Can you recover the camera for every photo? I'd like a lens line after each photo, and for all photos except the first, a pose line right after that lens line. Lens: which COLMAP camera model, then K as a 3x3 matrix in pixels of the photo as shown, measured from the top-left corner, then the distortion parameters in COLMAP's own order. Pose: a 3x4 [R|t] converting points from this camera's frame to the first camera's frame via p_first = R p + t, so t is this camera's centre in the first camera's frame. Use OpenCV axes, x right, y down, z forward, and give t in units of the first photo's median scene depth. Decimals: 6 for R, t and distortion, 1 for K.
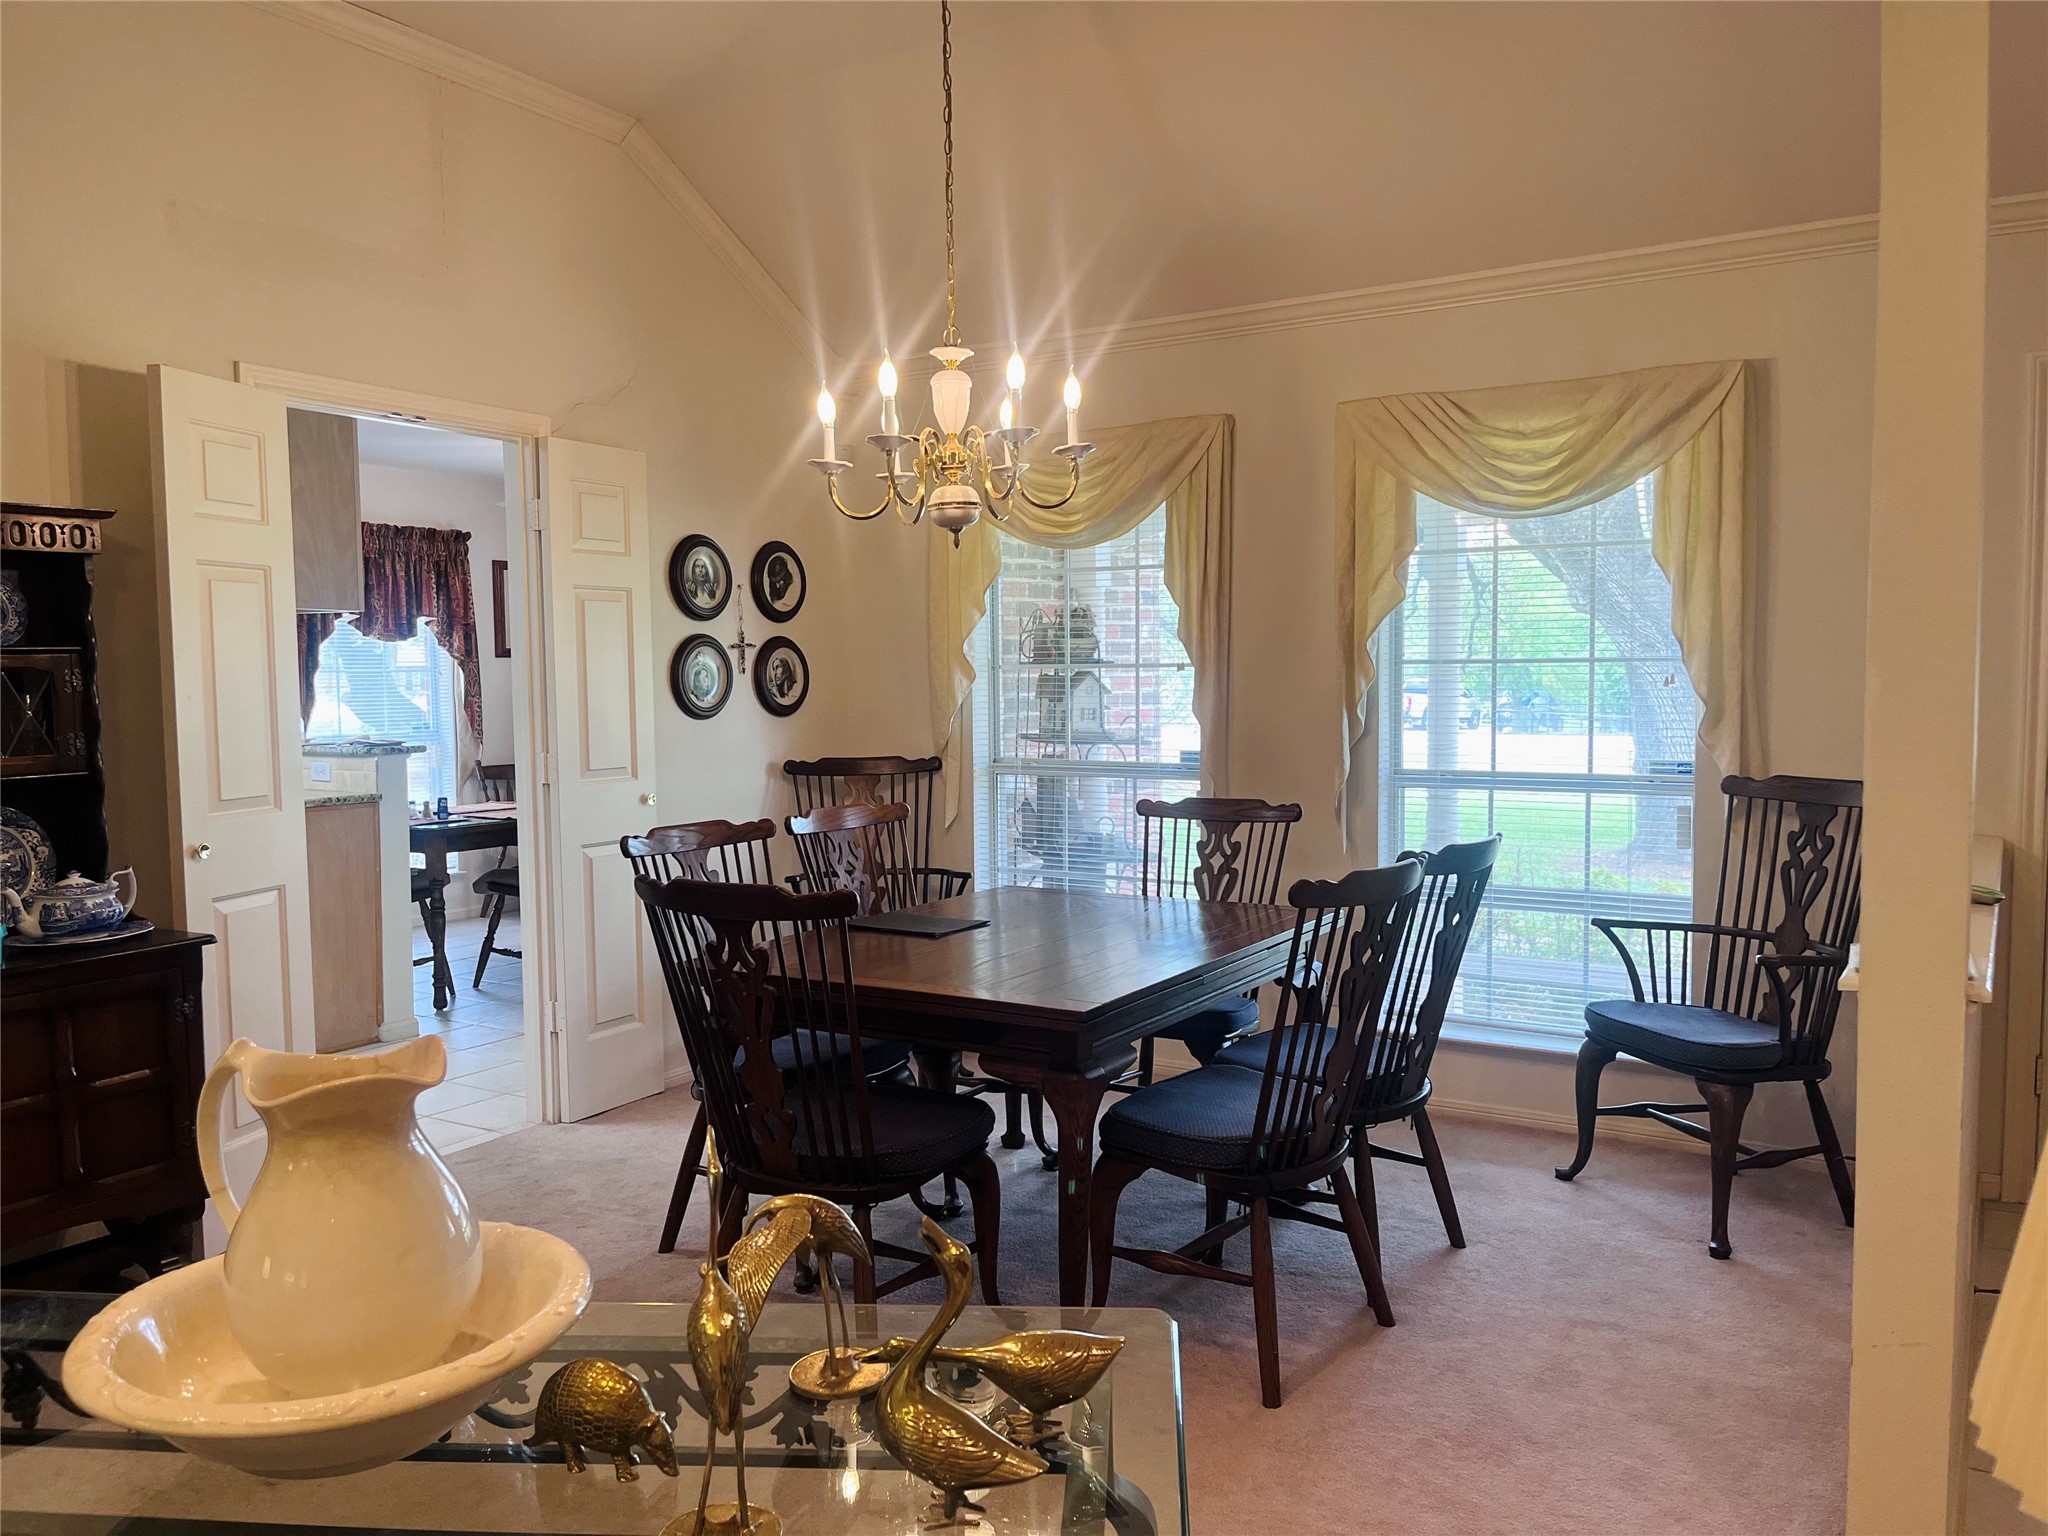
lens RADIAL K [[1575.7, 0, 1024.0], [0, 1575.7, 768.0], [0, 0, 1]] dist [0.031989, -0.004560]
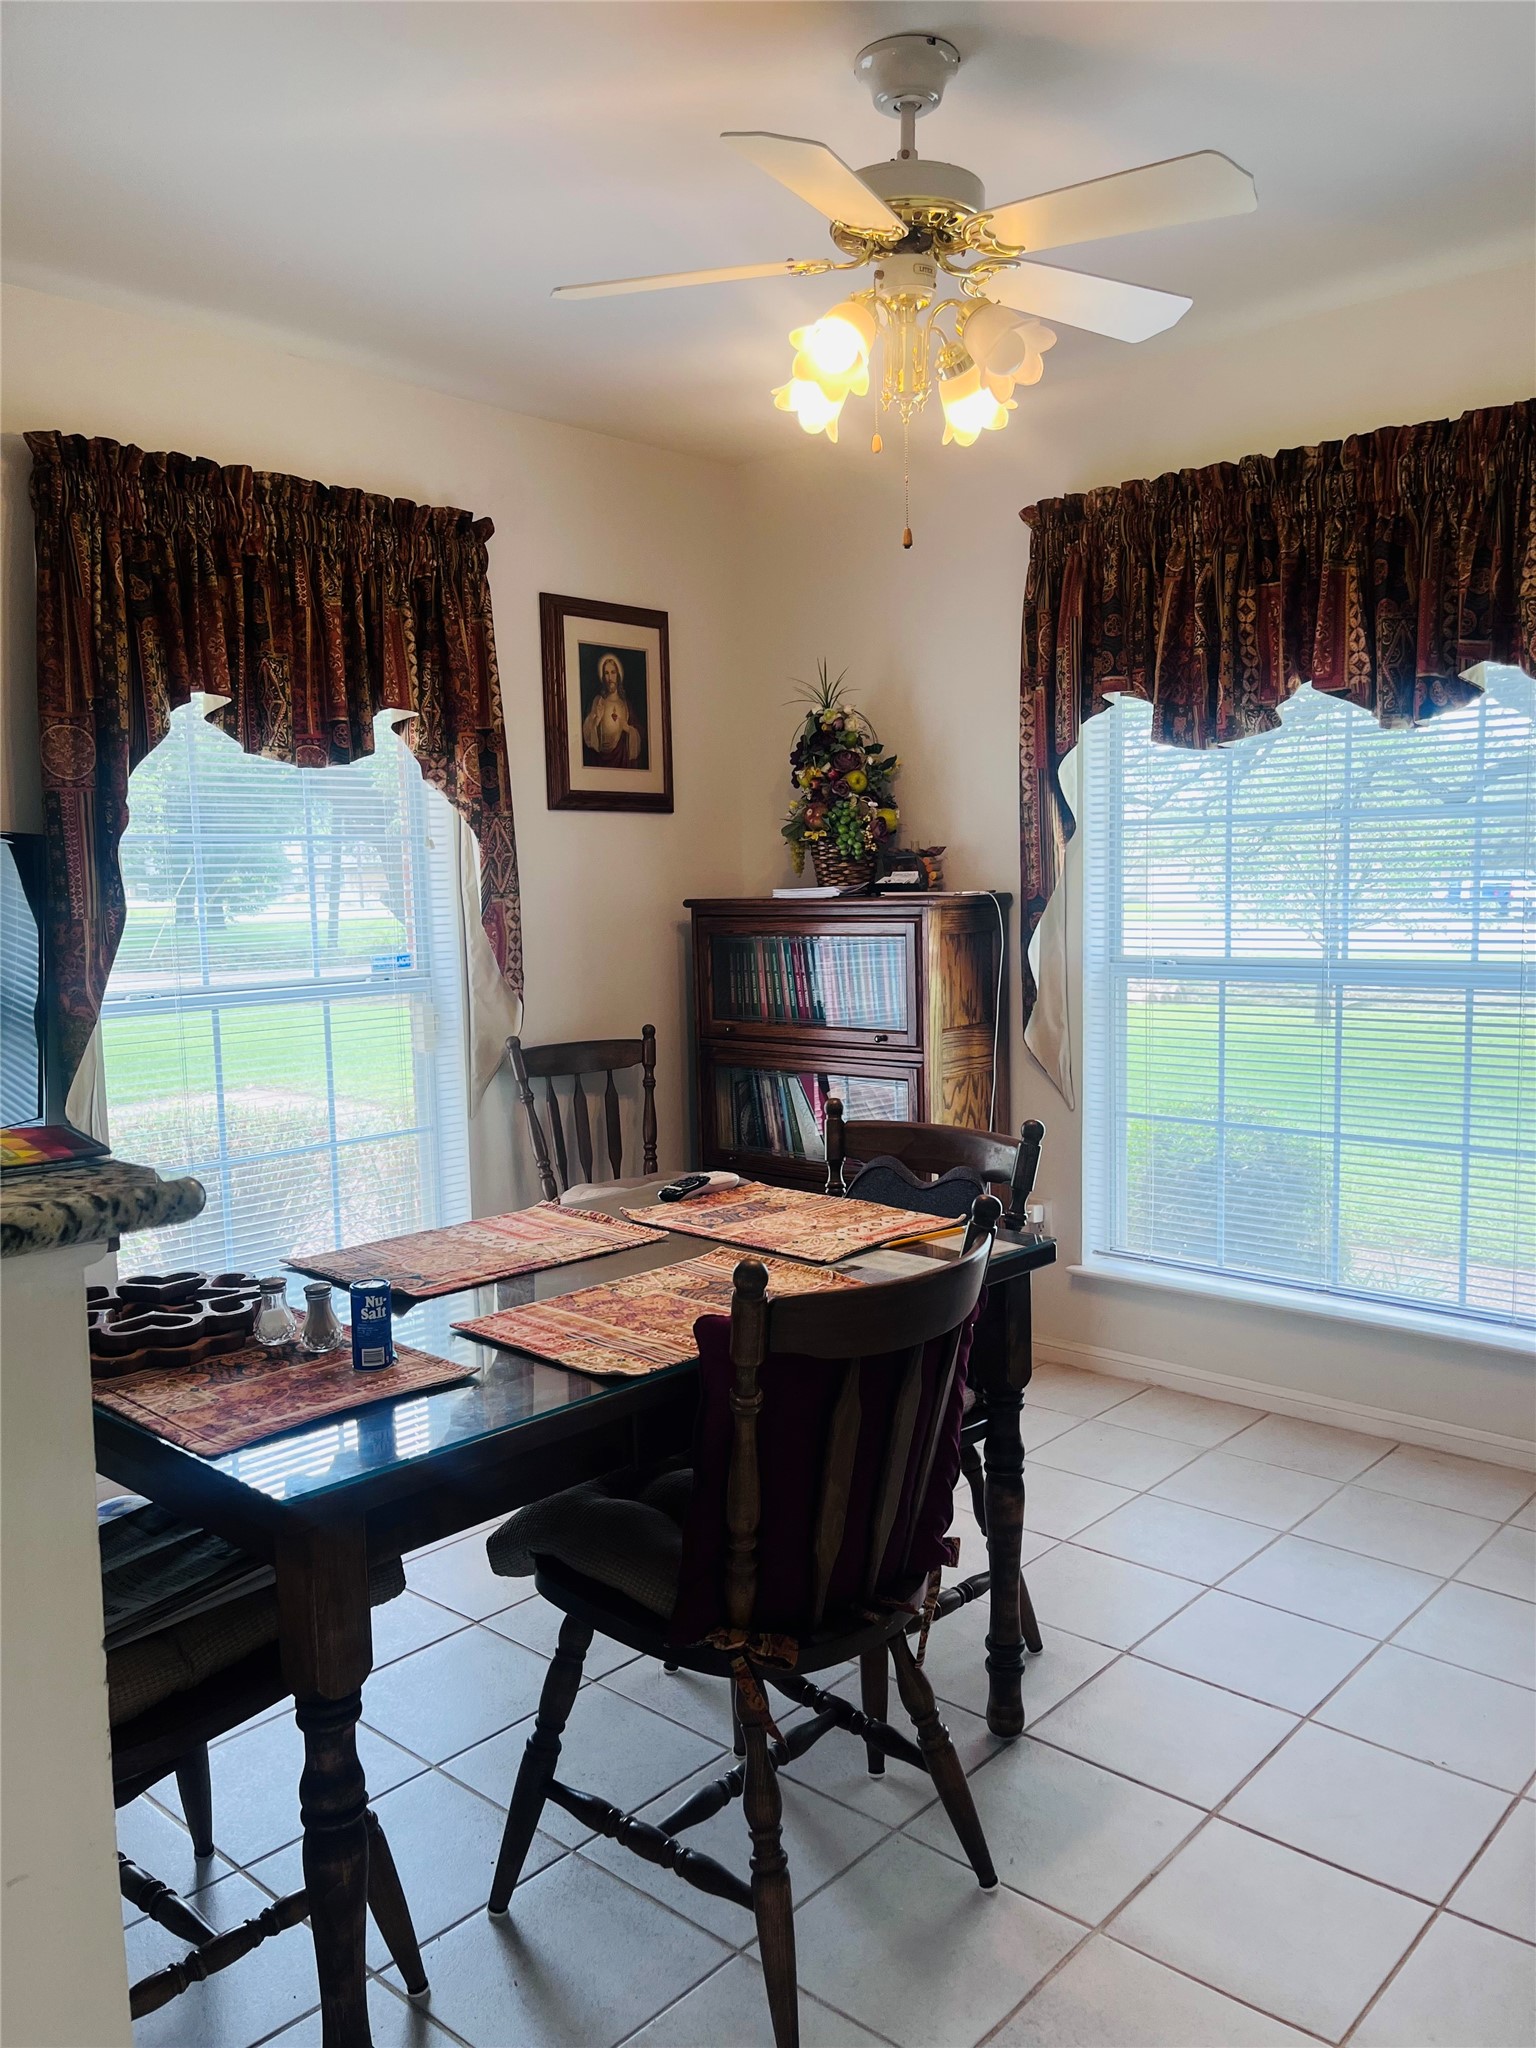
lens RADIAL K [[1575.7, 0, 768.0], [0, 1575.7, 1024.0], [0, 0, 1]] dist [0.031989, -0.004560]
pose [[0.983831, 0.001805, -0.179093, -0.199548], [0.003905, 0.999495, 0.031525, -0.023490], [0.179059, -0.031714, 0.983327, 0.589516]]
